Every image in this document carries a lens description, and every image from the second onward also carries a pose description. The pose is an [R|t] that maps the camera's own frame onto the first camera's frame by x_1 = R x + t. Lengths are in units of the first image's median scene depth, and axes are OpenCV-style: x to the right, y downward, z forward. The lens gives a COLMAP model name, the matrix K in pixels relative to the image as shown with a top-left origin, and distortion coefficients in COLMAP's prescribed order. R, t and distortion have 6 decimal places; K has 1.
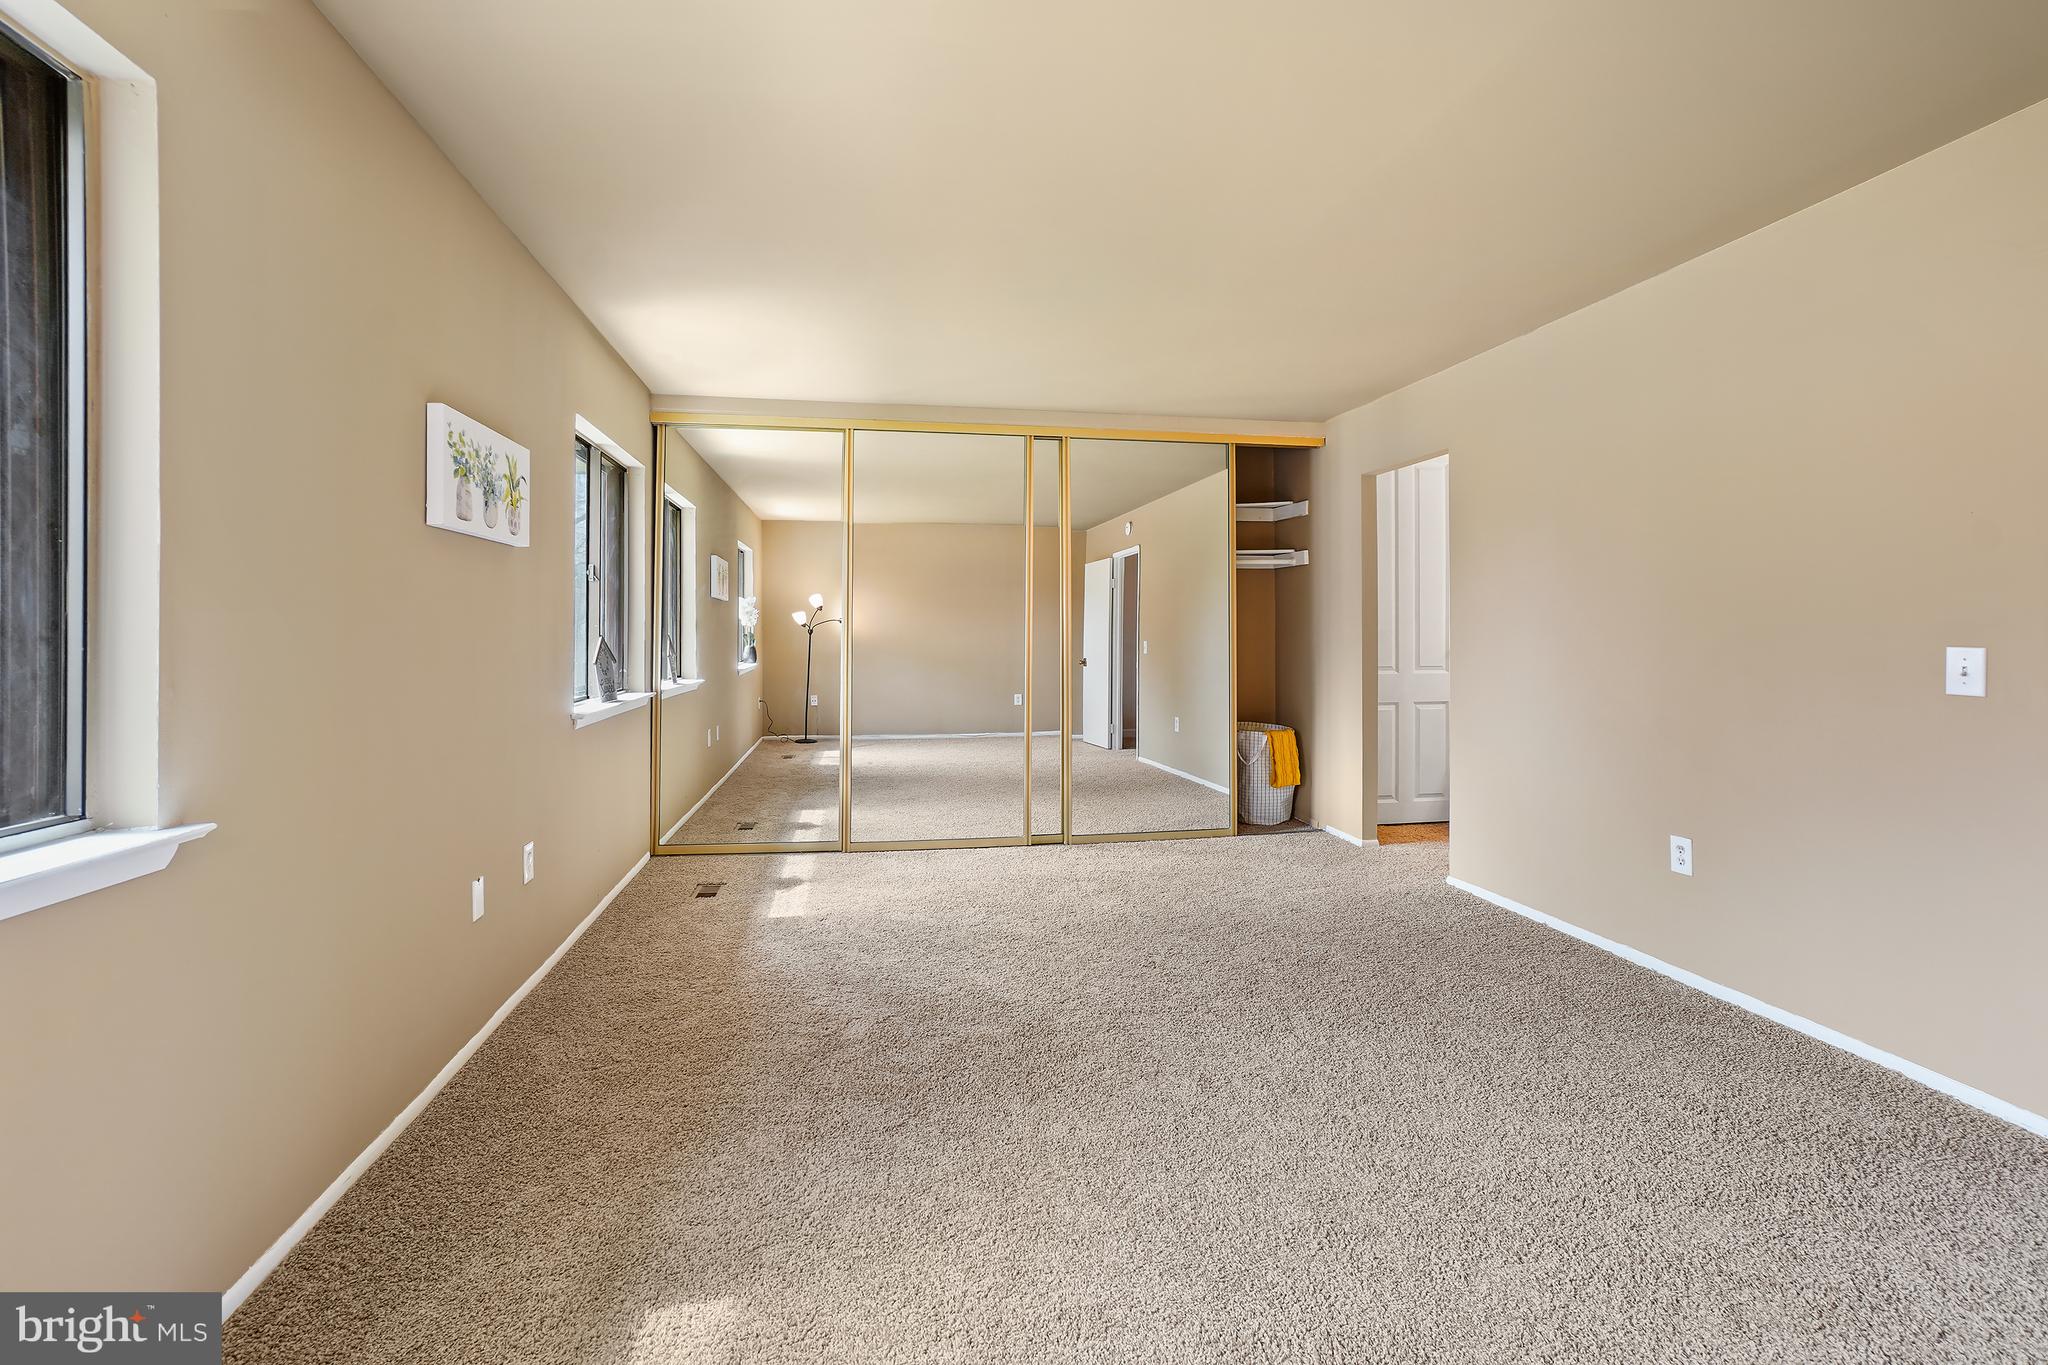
lens RADIAL K [[905.3, 0, 1004.4], [0, 905.3, 635.9], [0, 0, 1]] dist [-0.016647, 0.003885]
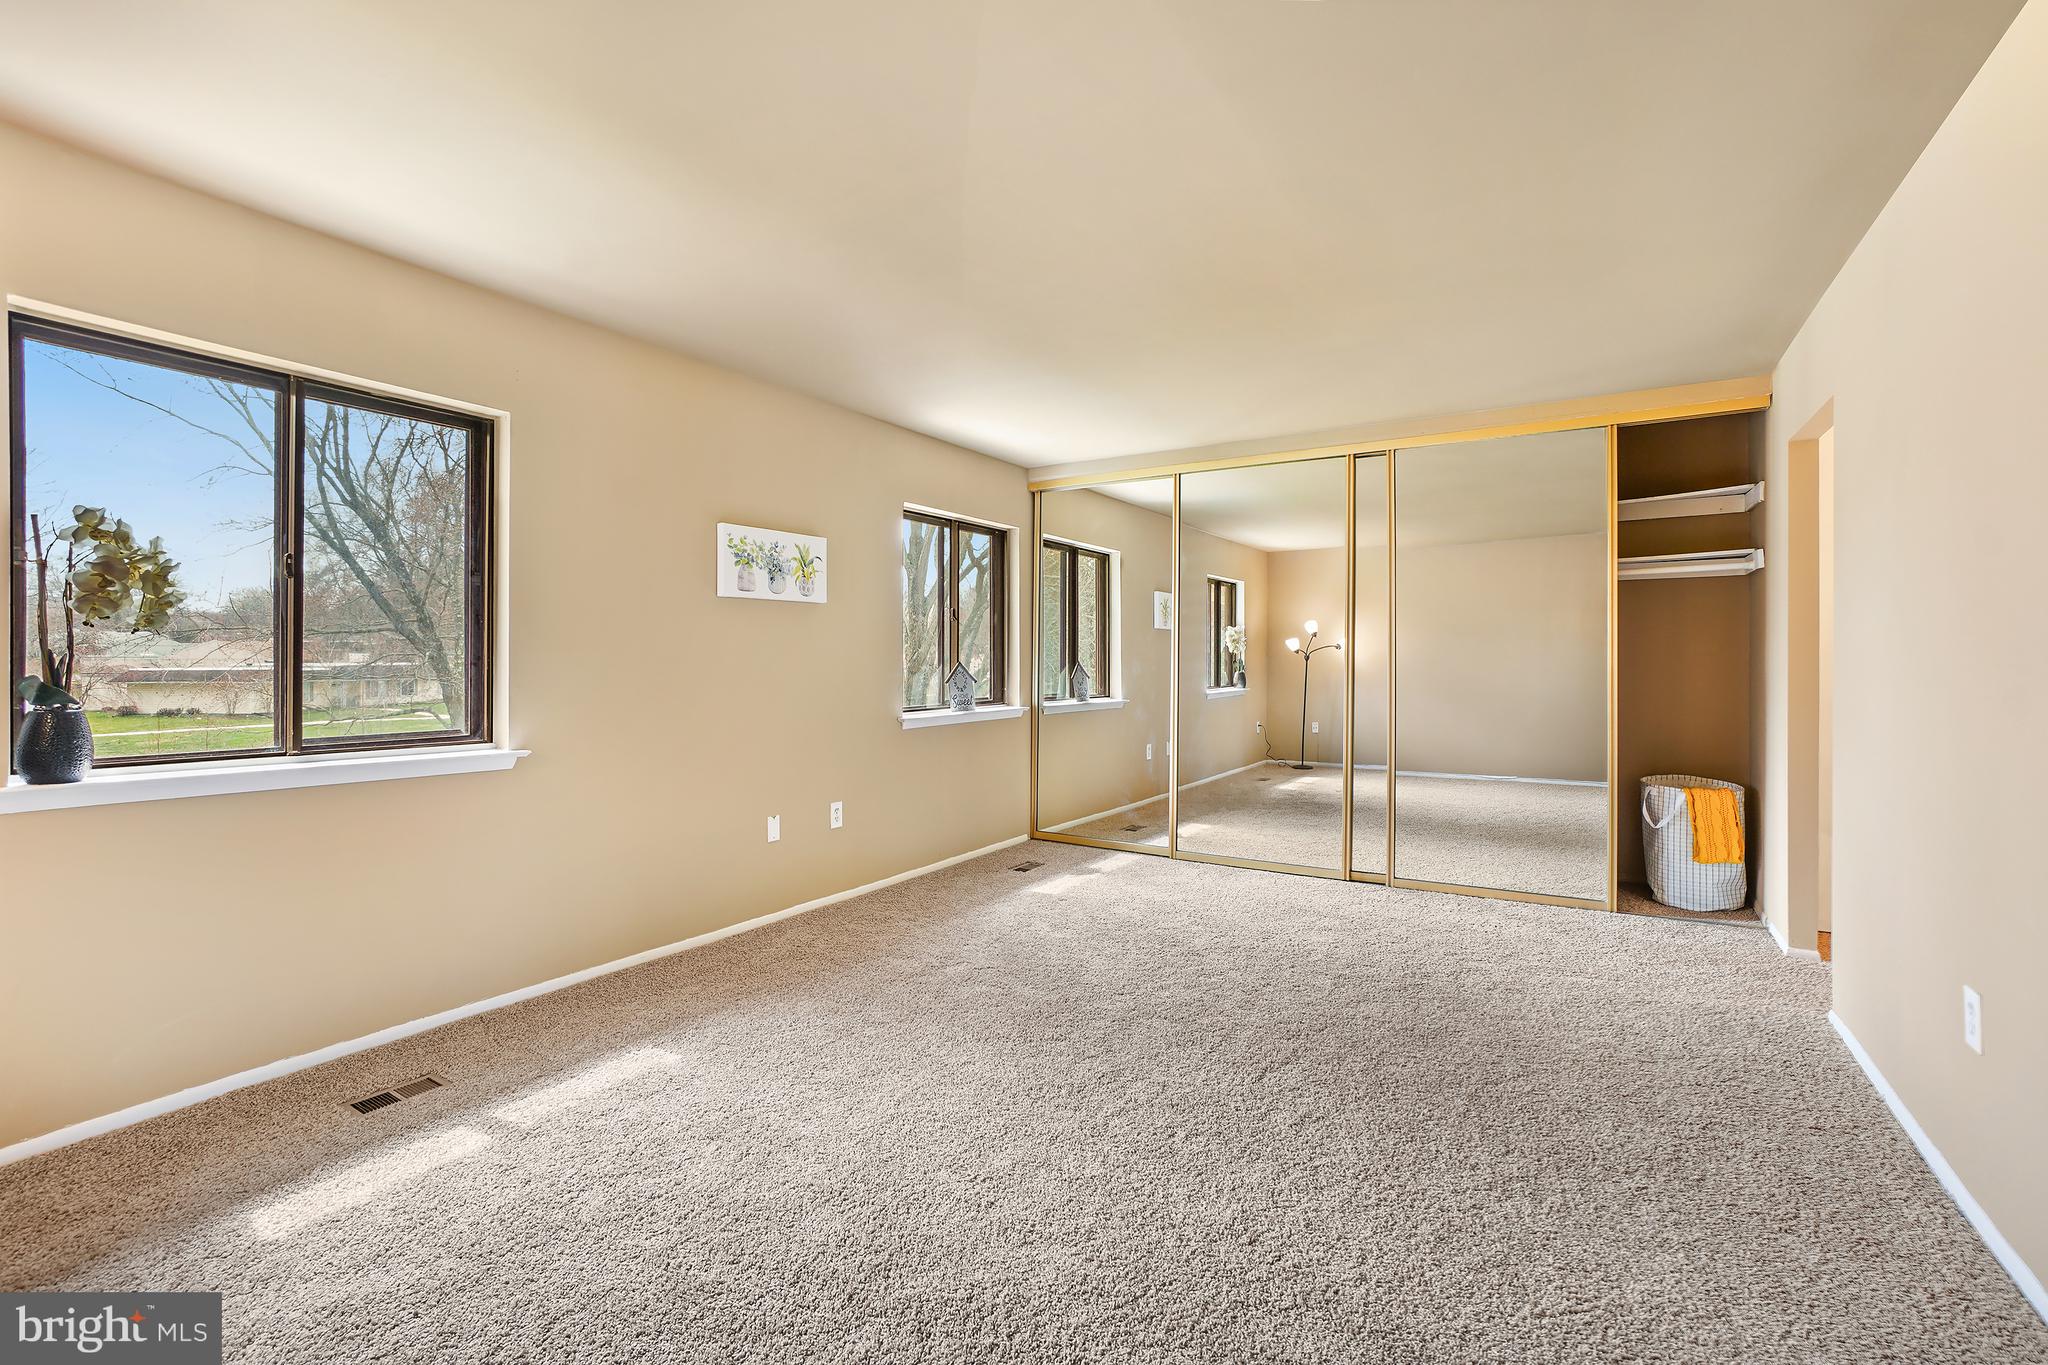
lens RADIAL K [[905.3, 0, 1018.0], [0, 905.3, 665.3], [0, 0, 1]] dist [-0.016647, 0.003885]
pose [[0.746051, 0.006452, -0.665857, 0.405216], [-0.003124, 0.999976, 0.006190, -0.002767], [0.665881, -0.002538, 0.746053, 0.050565]]
